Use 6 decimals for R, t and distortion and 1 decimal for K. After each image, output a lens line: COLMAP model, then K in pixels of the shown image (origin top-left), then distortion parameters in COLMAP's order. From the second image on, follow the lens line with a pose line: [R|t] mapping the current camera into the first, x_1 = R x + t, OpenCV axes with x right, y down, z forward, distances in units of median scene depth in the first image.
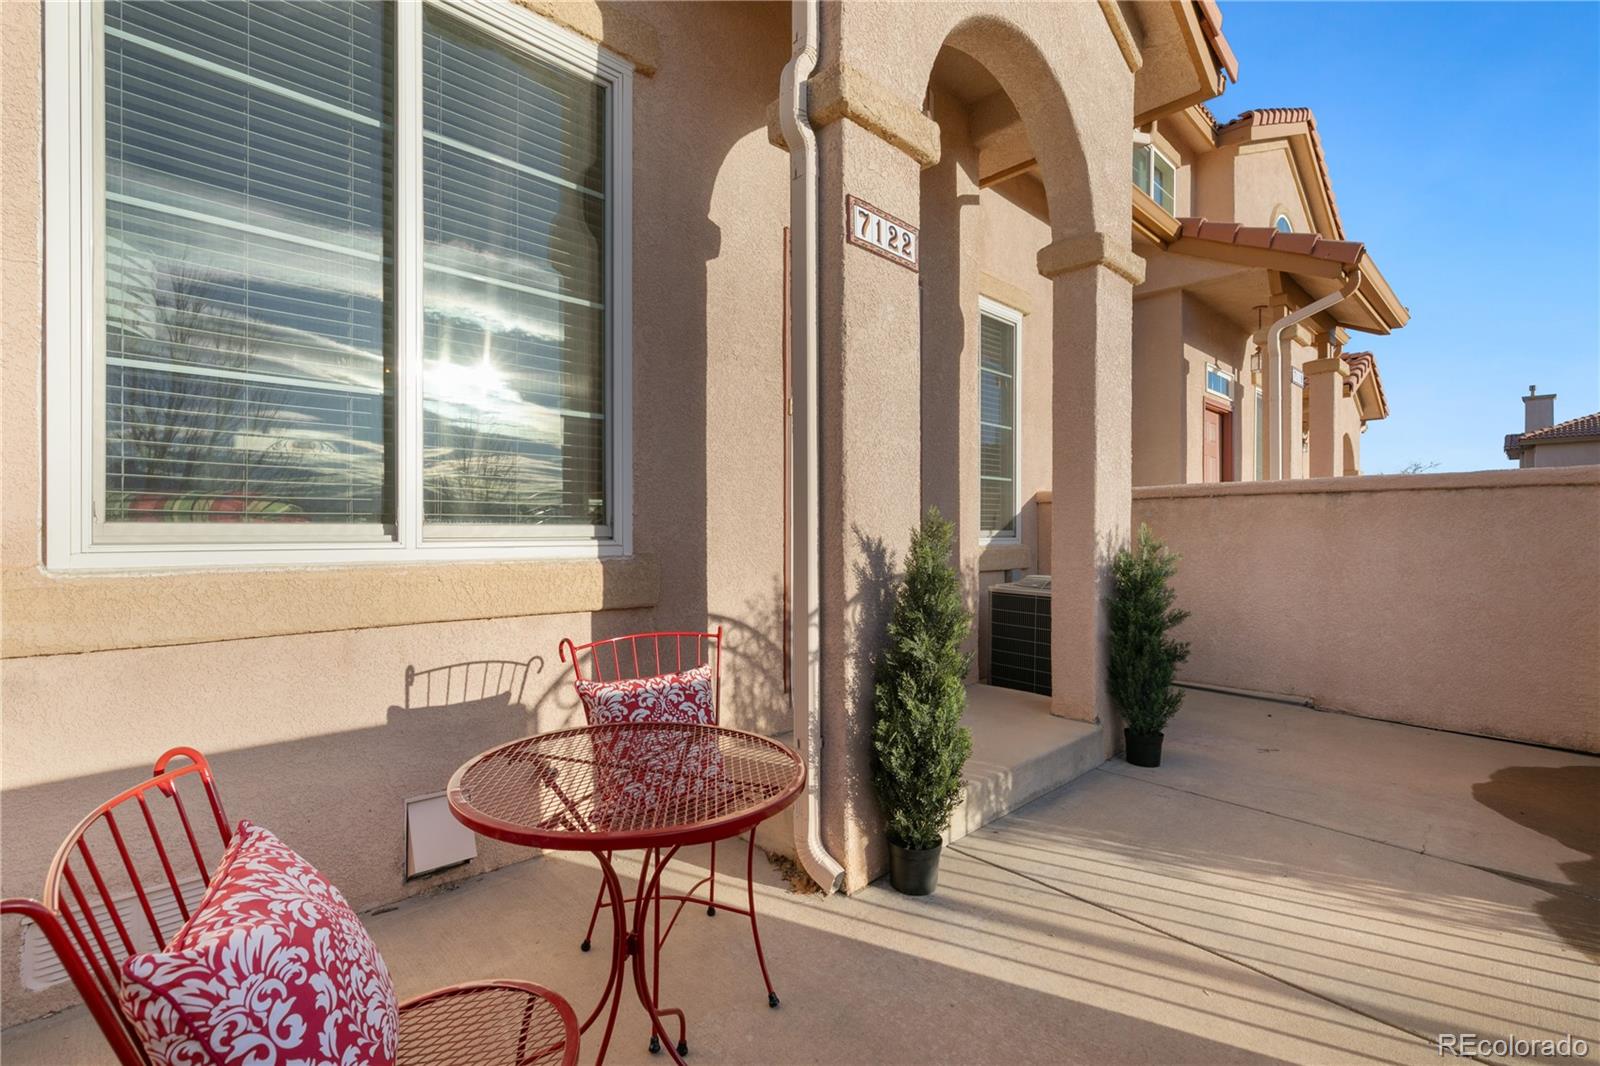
lens RADIAL K [[718.0, 0, 803.2], [0, 718.0, 533.7], [0, 0, 1]] dist [0.011462, -0.003207]
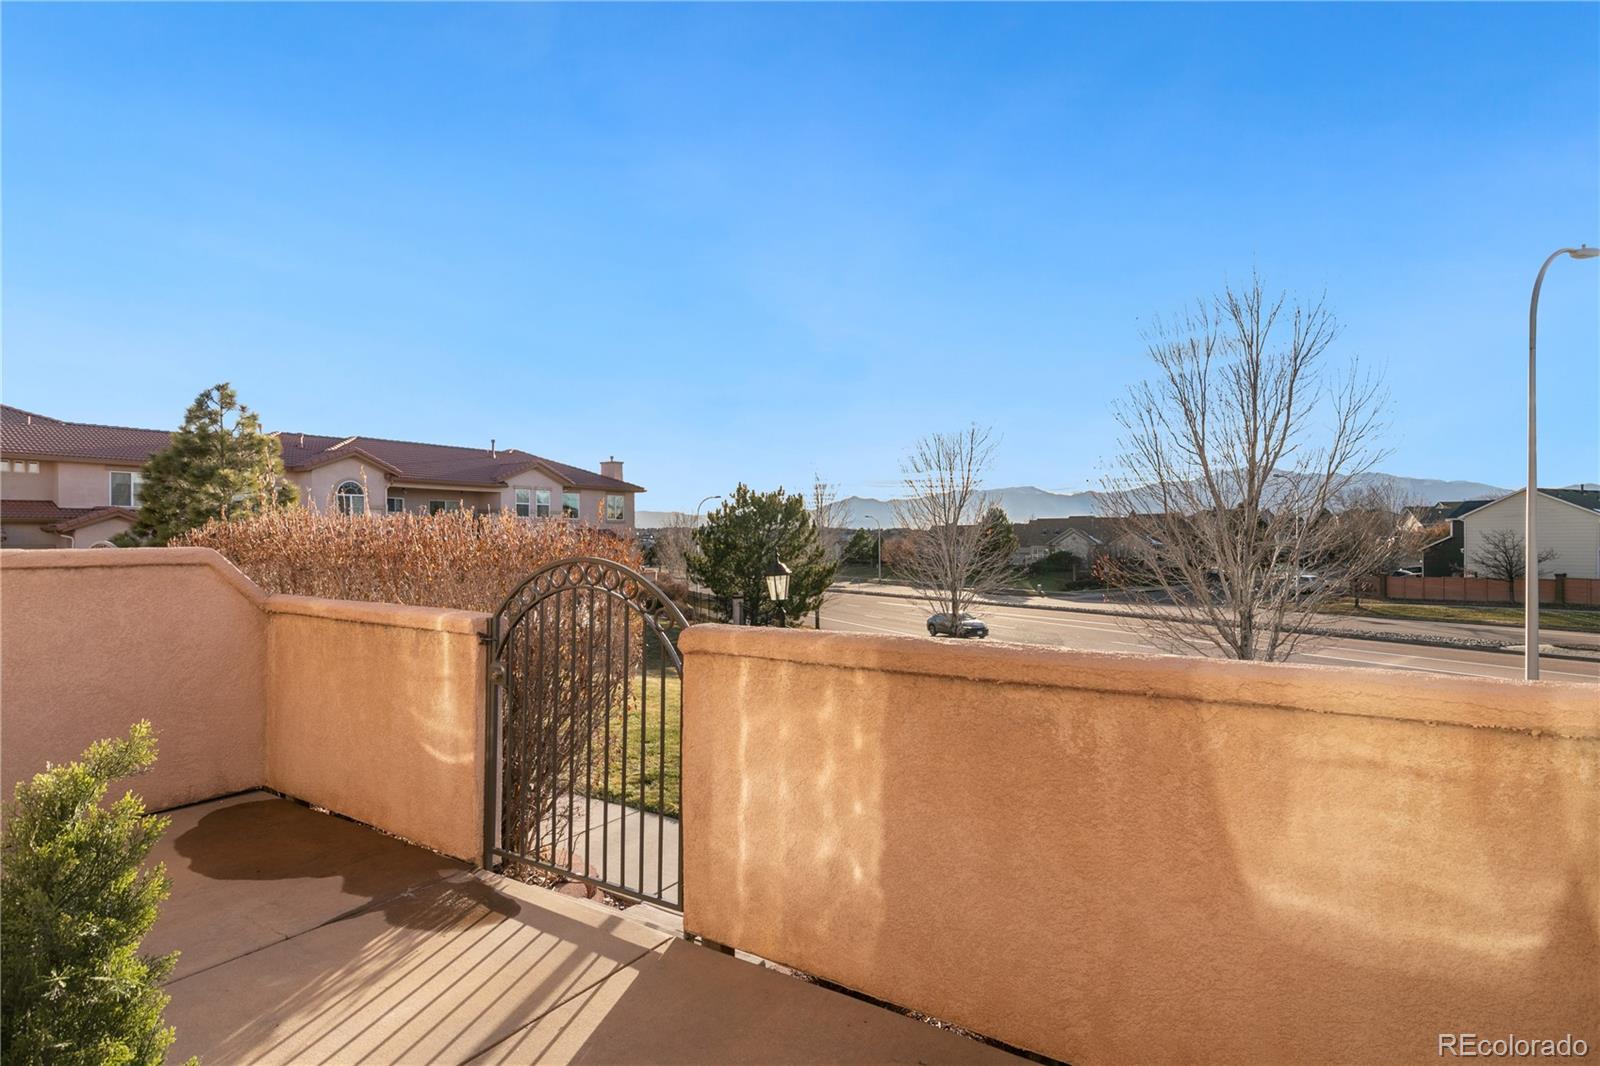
lens RADIAL K [[789.7, 0, 802.8], [0, 789.7, 523.3], [0, 0, 1]] dist [-0.000858, 0.000426]
pose [[-0.229794, 0.014300, 0.973134, -0.432367], [0.008794, 0.999882, -0.012617, -0.141846], [-0.973200, 0.005658, -0.229892, 0.468896]]
